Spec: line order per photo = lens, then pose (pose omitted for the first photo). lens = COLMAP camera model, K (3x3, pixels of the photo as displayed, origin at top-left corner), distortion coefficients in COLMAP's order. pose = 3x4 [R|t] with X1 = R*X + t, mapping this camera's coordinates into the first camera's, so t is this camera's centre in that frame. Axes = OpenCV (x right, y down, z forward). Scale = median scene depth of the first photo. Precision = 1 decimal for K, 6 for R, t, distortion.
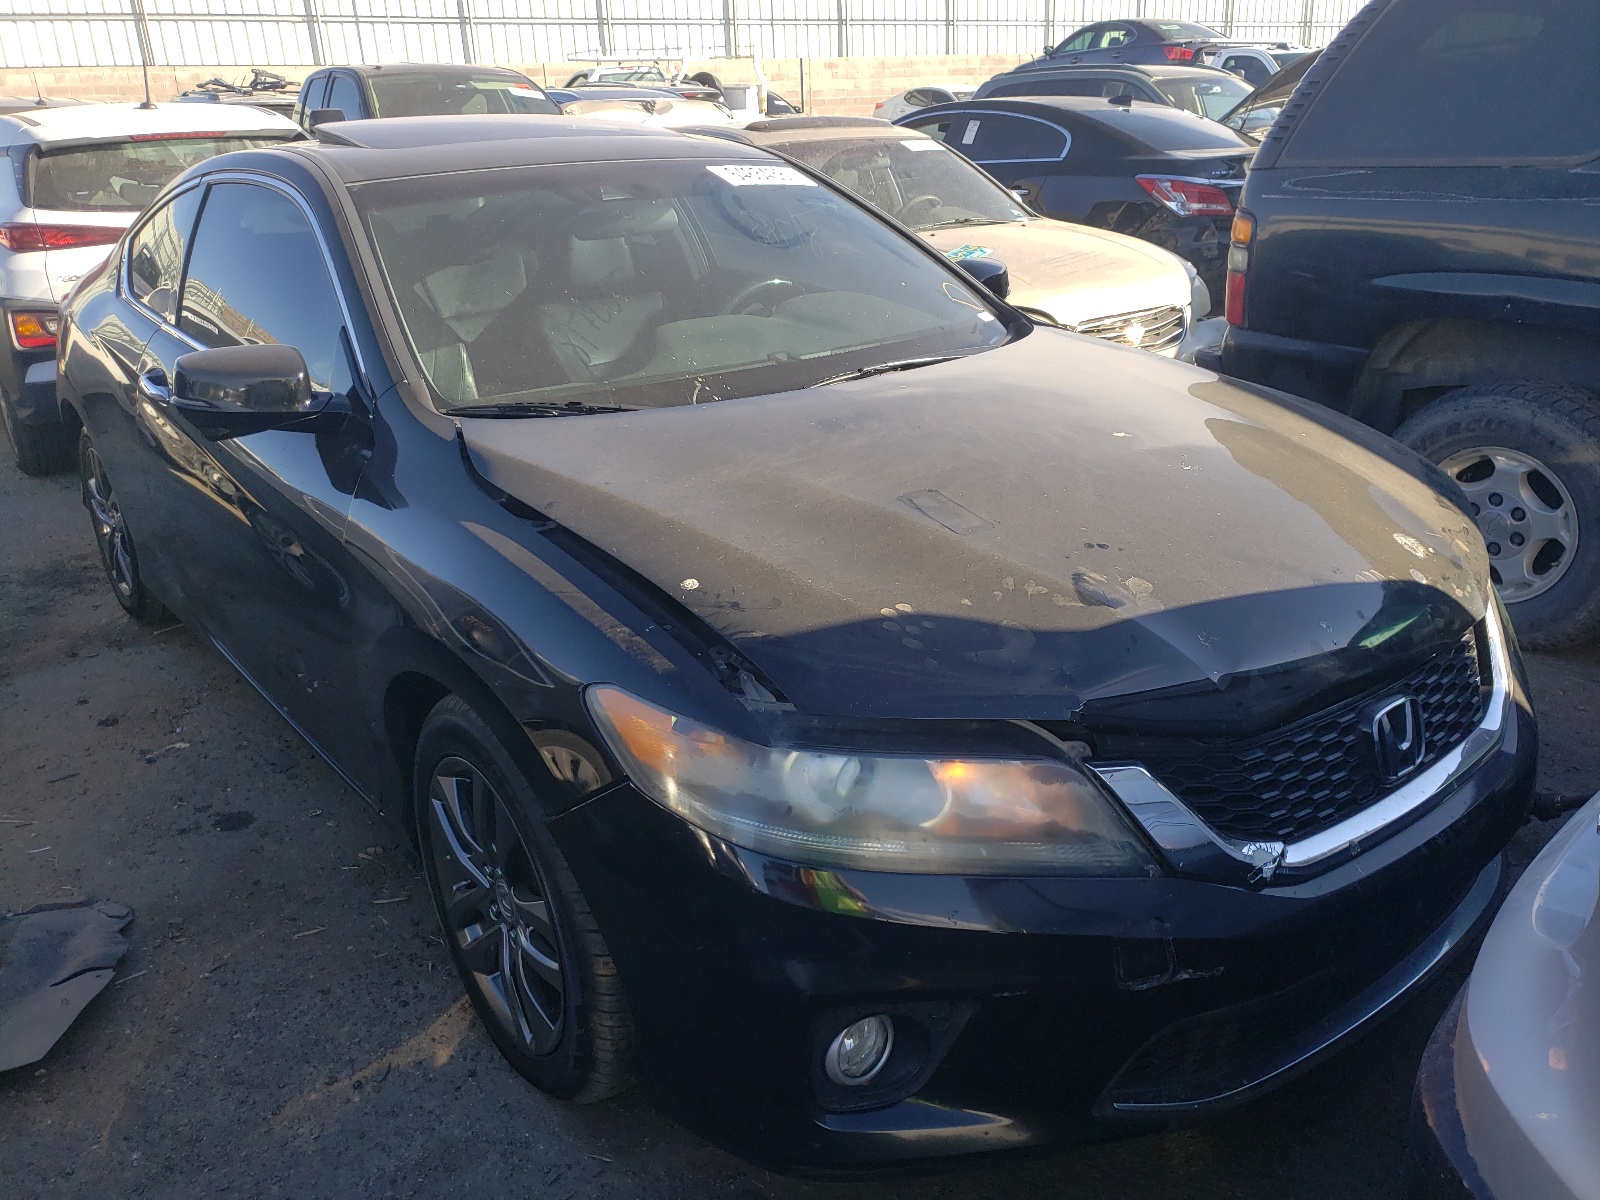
lens RADIAL K [[1262.6, 0, 800.0], [0, 1262.6, 600.0], [0, 0, 1]] dist [-0.026334, -0.000258]
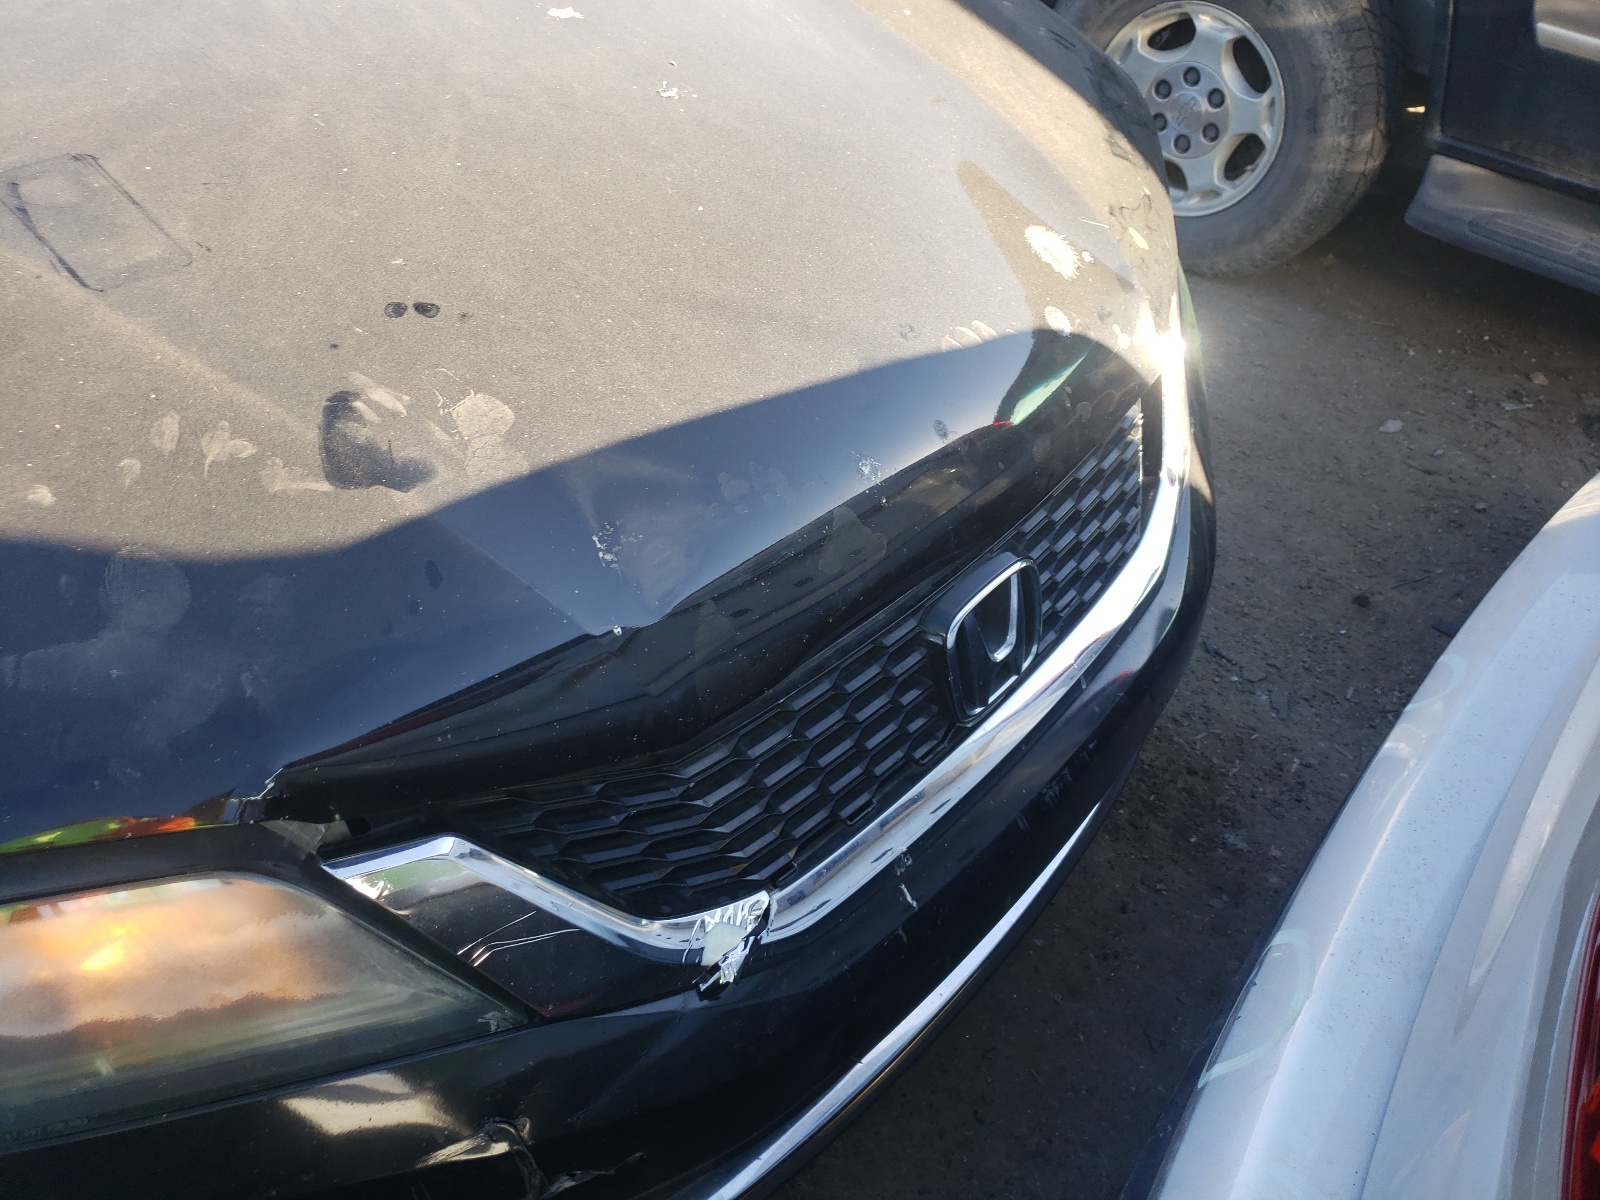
lens RADIAL K [[1262.6, 0, 800.0], [0, 1262.6, 600.0], [0, 0, 1]] dist [-0.026334, -0.000258]
pose [[0.972549, -0.071526, 0.221434, 0.257220], [-0.013536, 0.932588, 0.360688, -0.109851], [-0.232305, -0.353784, 0.906020, 0.491102]]
